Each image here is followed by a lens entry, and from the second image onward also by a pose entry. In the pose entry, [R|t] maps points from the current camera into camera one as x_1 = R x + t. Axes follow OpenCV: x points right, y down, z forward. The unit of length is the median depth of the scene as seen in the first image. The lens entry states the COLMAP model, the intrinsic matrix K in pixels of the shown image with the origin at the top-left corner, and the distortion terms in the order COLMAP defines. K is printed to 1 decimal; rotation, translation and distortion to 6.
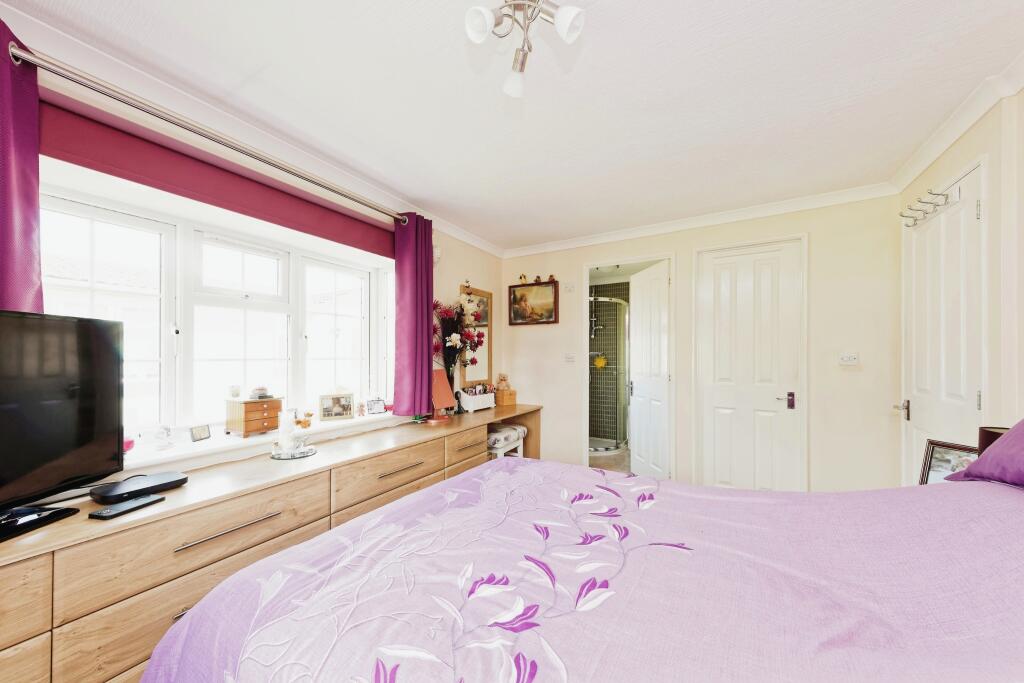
lens RADIAL K [[348.4, 0, 503.9], [0, 348.4, 352.2], [0, 0, 1]] dist [0.014563, -0.003069]
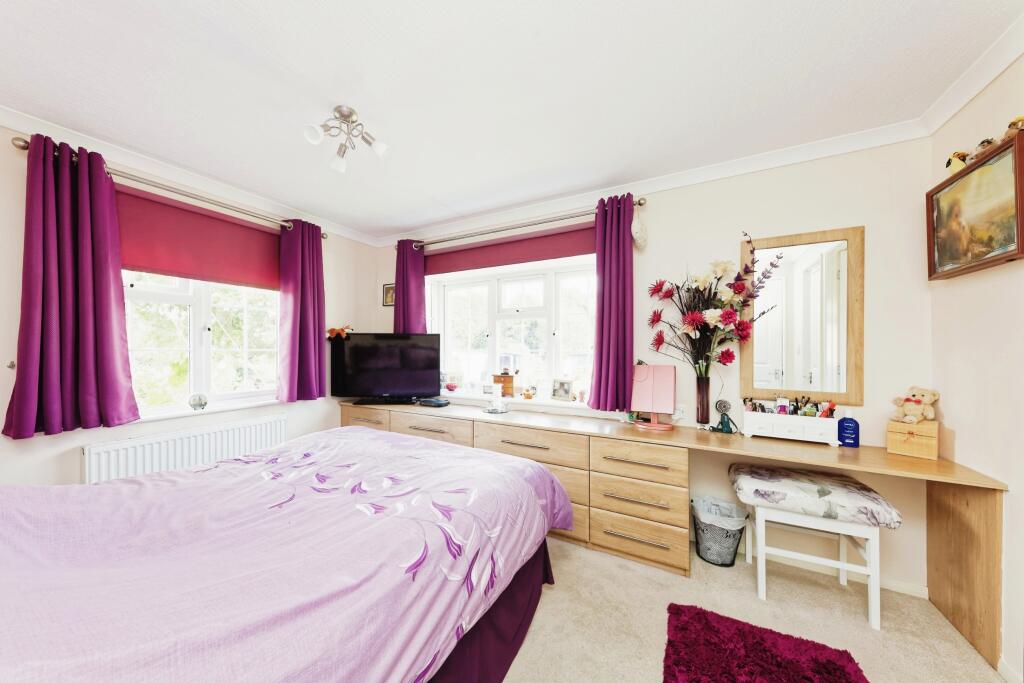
lens RADIAL K [[348.4, 0, 503.9], [0, 348.4, 352.2], [0, 0, 1]] dist [0.014563, -0.003069]
pose [[0.059104, 0.008463, -0.998216, 0.733200], [0.007585, 0.999931, 0.008926, 0.010452], [0.998223, -0.008099, 0.059036, 0.717586]]
